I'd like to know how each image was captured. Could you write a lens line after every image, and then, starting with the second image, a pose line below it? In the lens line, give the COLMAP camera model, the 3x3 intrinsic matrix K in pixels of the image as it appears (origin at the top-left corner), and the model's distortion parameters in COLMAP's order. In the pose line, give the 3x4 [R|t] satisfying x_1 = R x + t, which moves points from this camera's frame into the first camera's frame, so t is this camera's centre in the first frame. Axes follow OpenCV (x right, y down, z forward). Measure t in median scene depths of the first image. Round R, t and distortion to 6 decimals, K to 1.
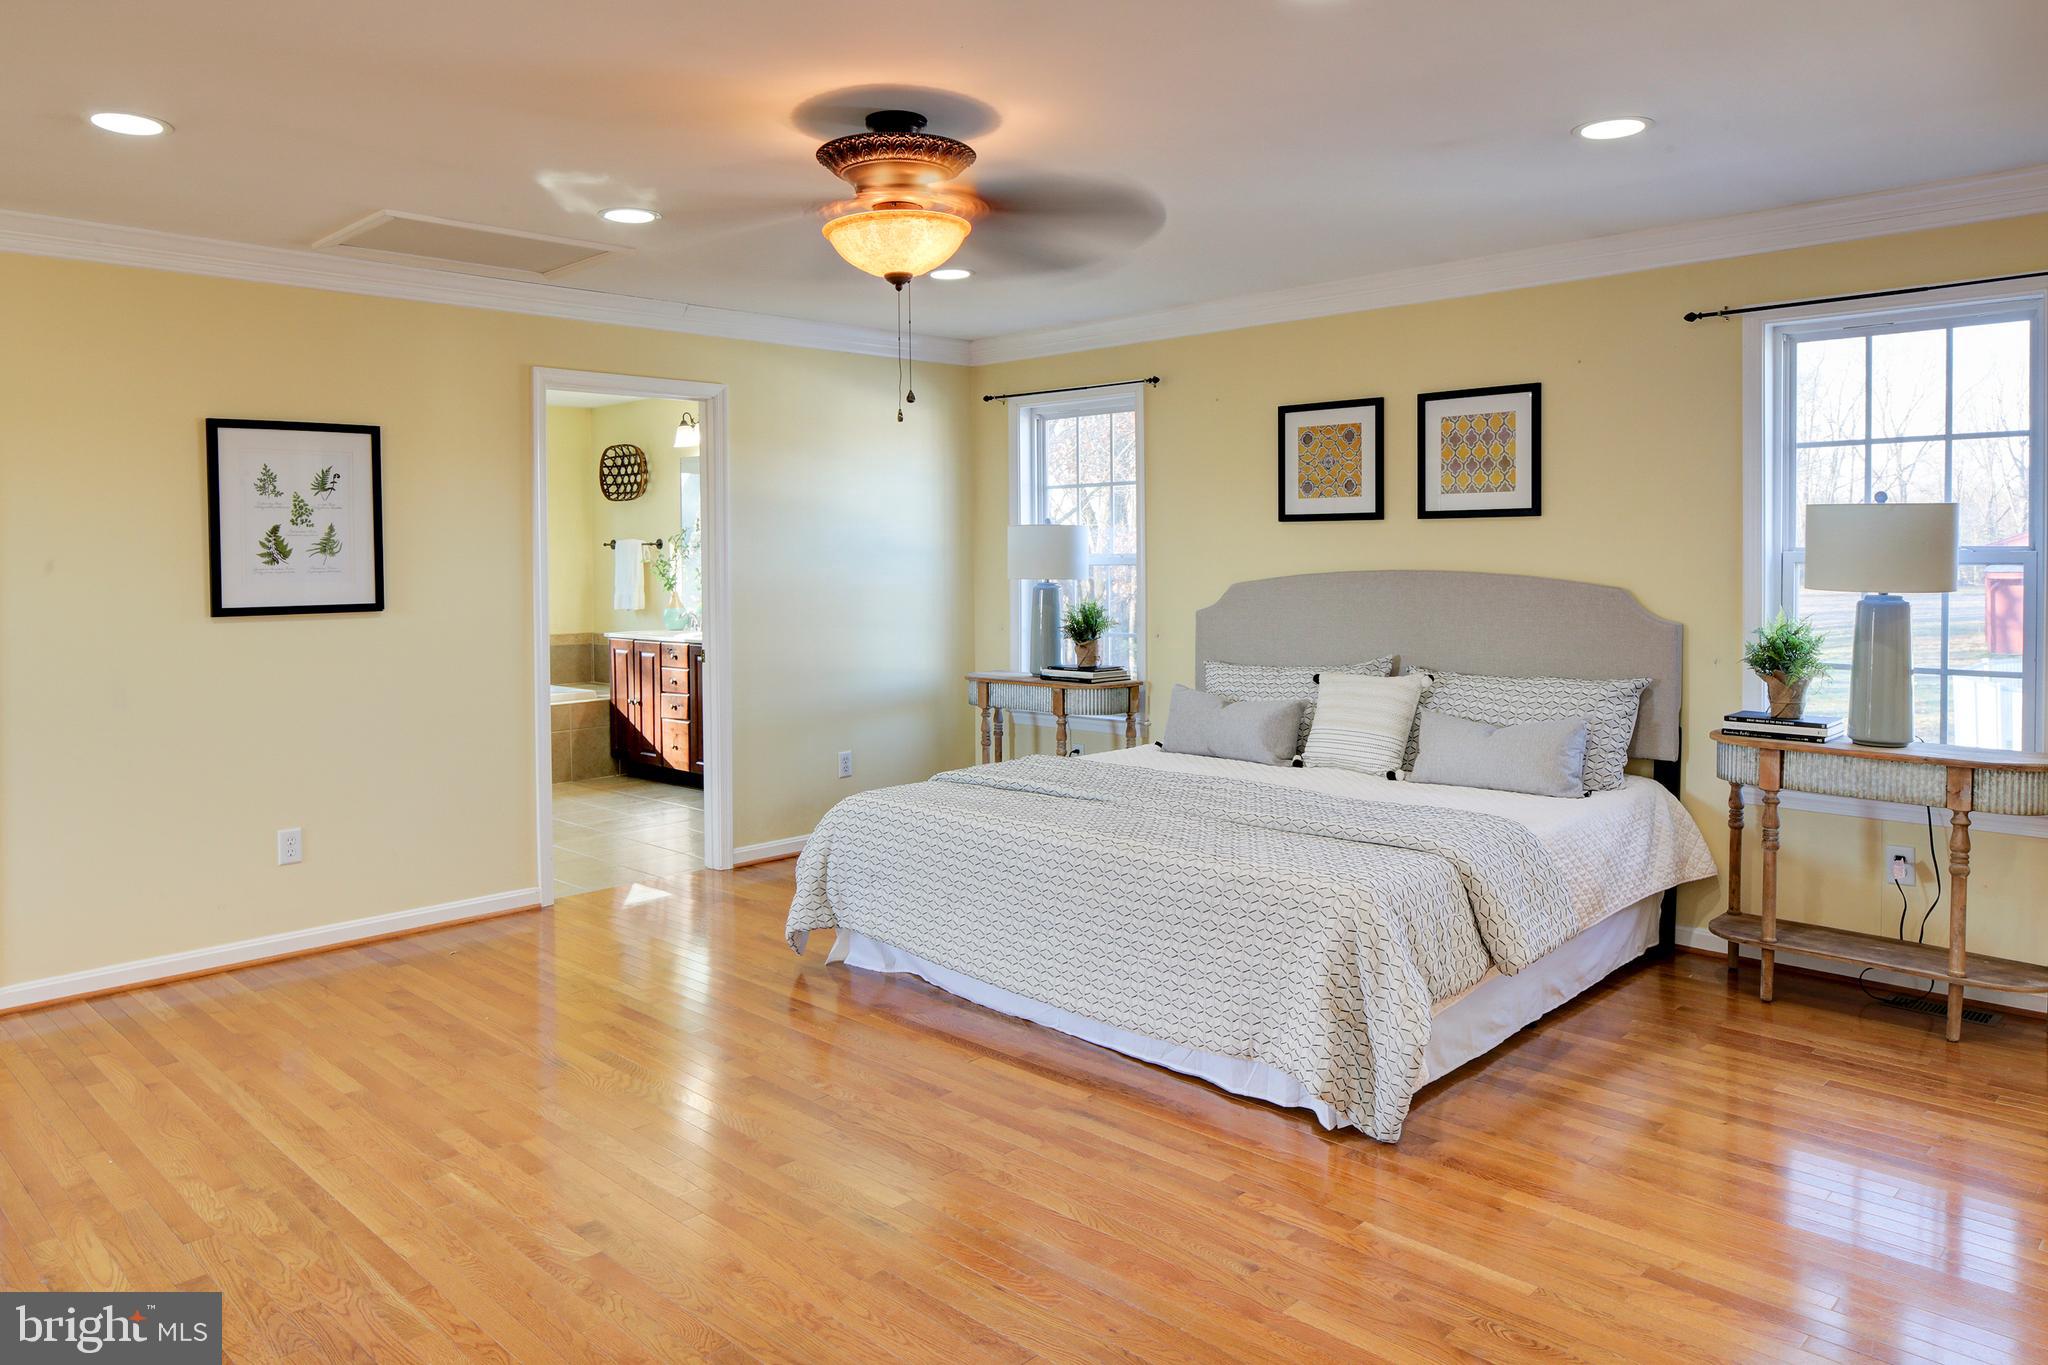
lens RADIAL K [[1417.1, 0, 944.5], [0, 1417.1, 559.9], [0, 0, 1]] dist [-0.010212, 0.000477]
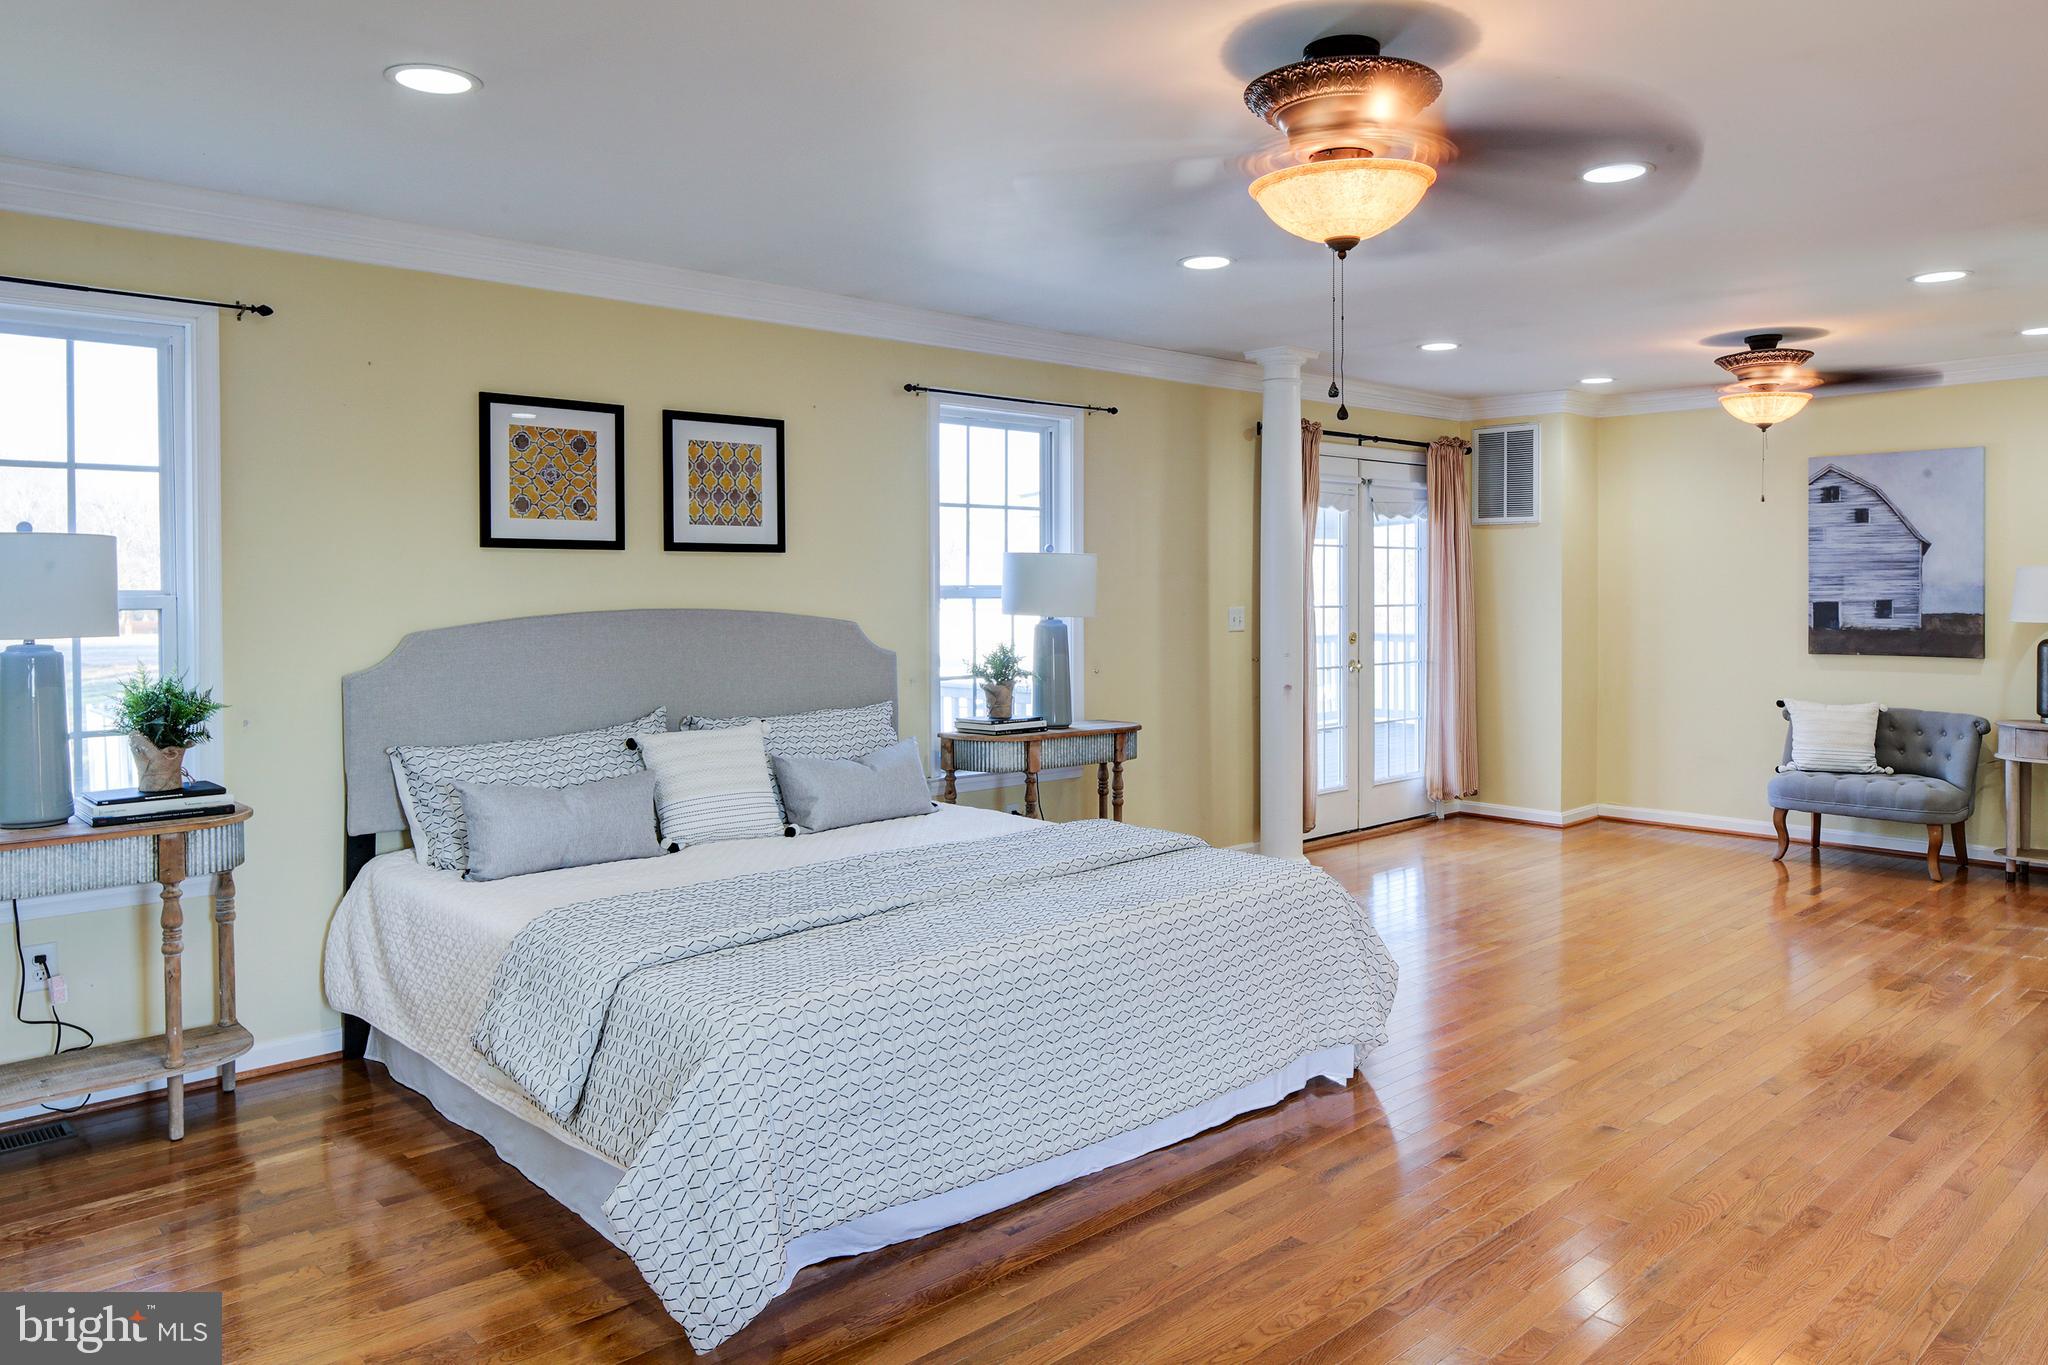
lens RADIAL K [[1417.1, 0, 984.4], [0, 1417.1, 610.9], [0, 0, 1]] dist [-0.010212, 0.000477]
pose [[0.007723, -0.006849, 0.999947, -0.536275], [0.012210, 0.999903, 0.006754, 0.004922], [-0.999896, 0.012158, 0.007806, 0.775742]]
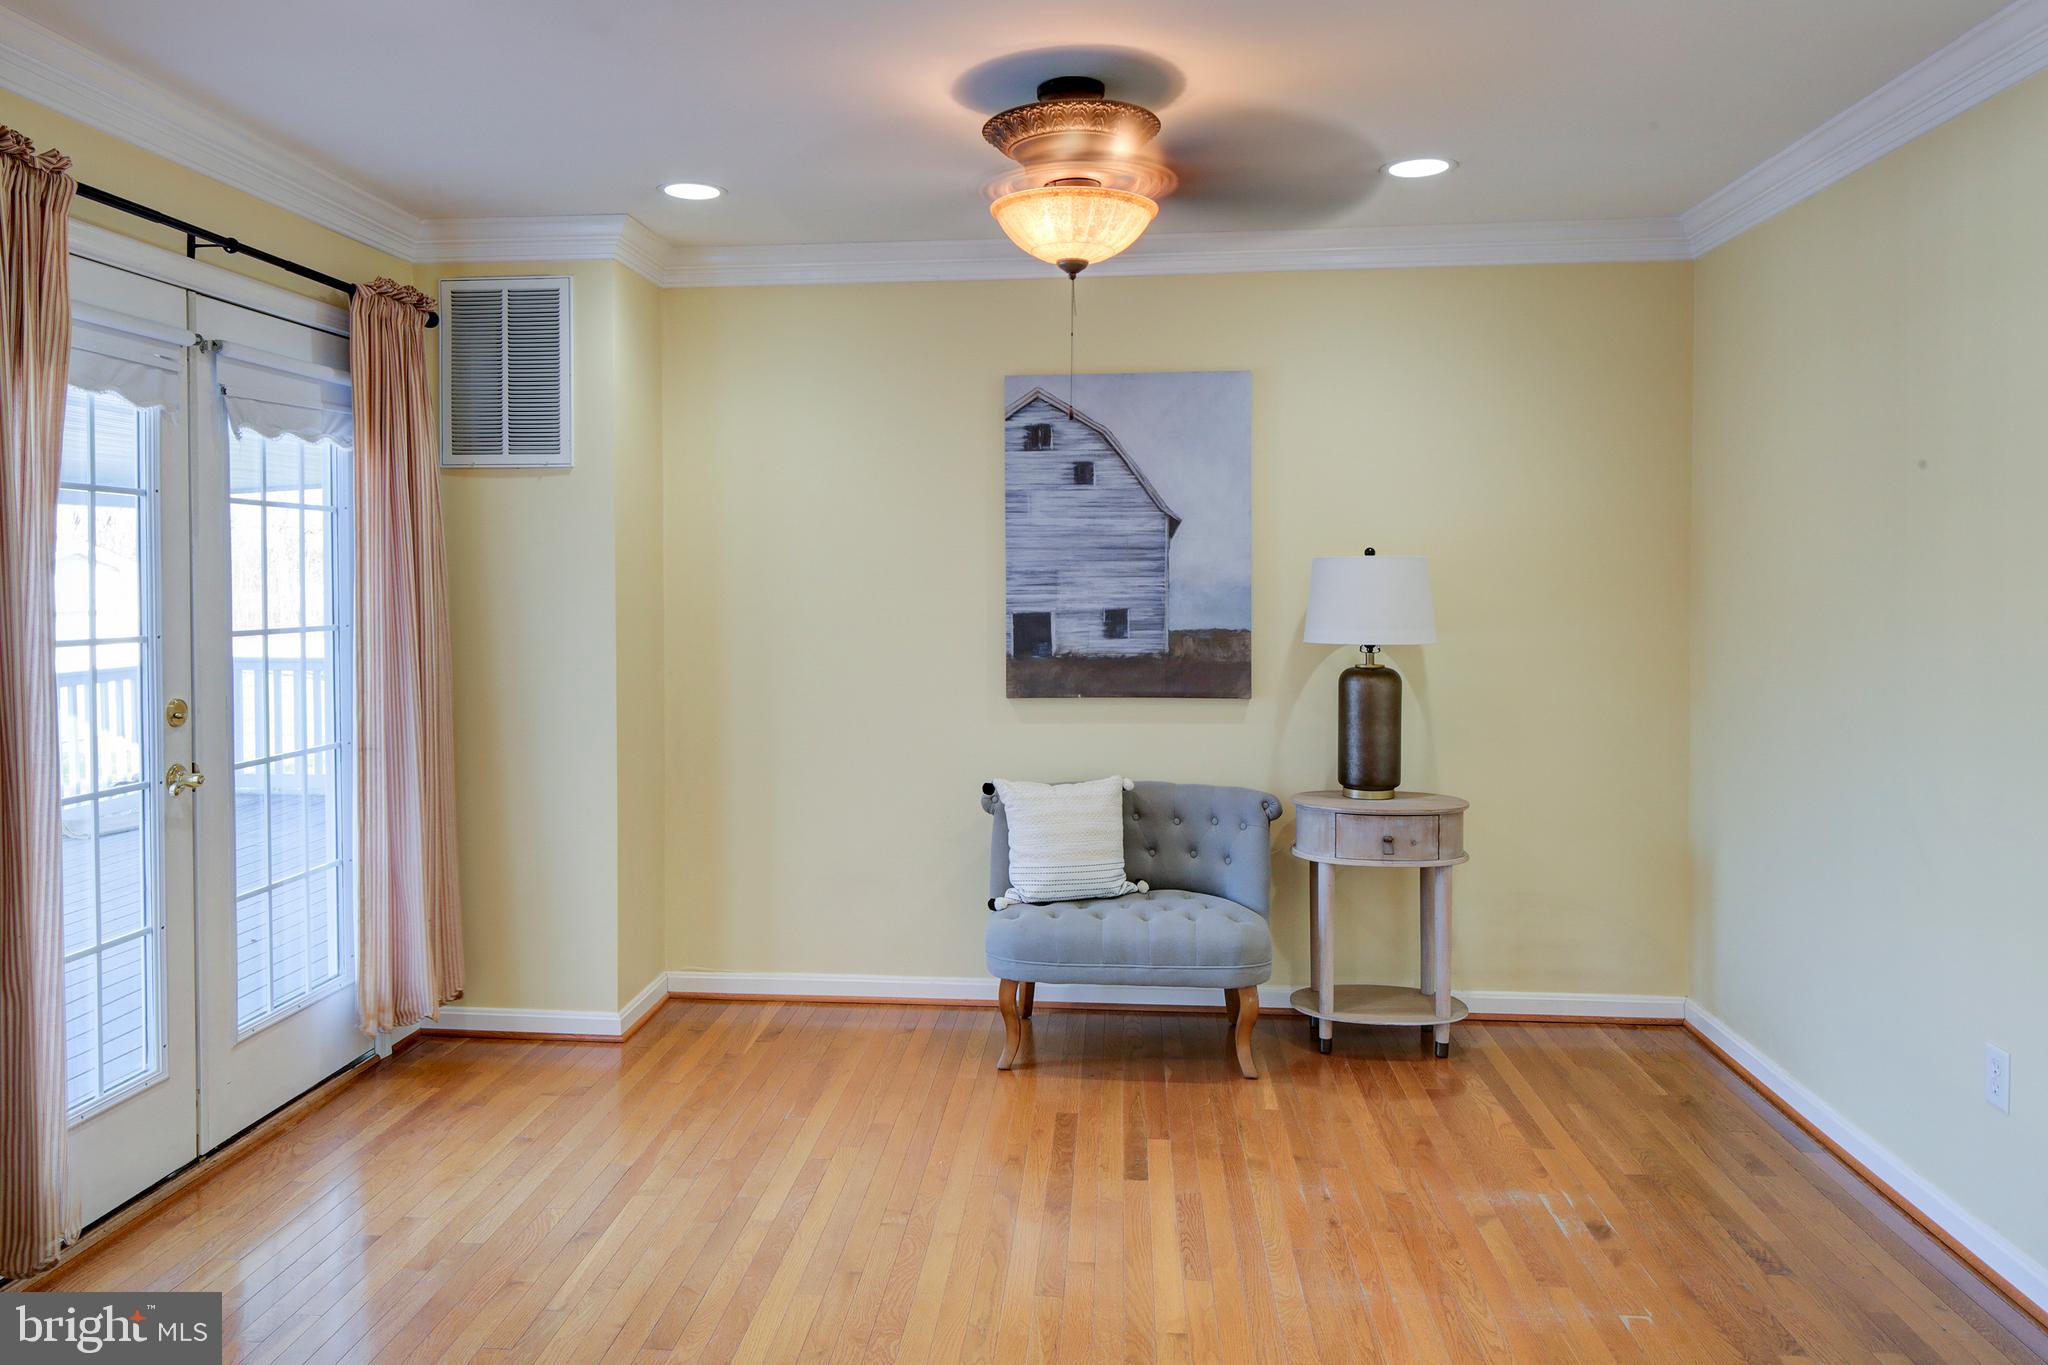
lens RADIAL K [[1417.1, 0, 961.1], [0, 1417.1, 610.6], [0, 0, 1]] dist [-0.010212, 0.000477]
pose [[-0.661658, -0.005693, 0.749784, 0.177630], [0.016220, 0.999629, 0.021903, -0.004175], [-0.749630, 0.026654, -0.661320, 0.575329]]
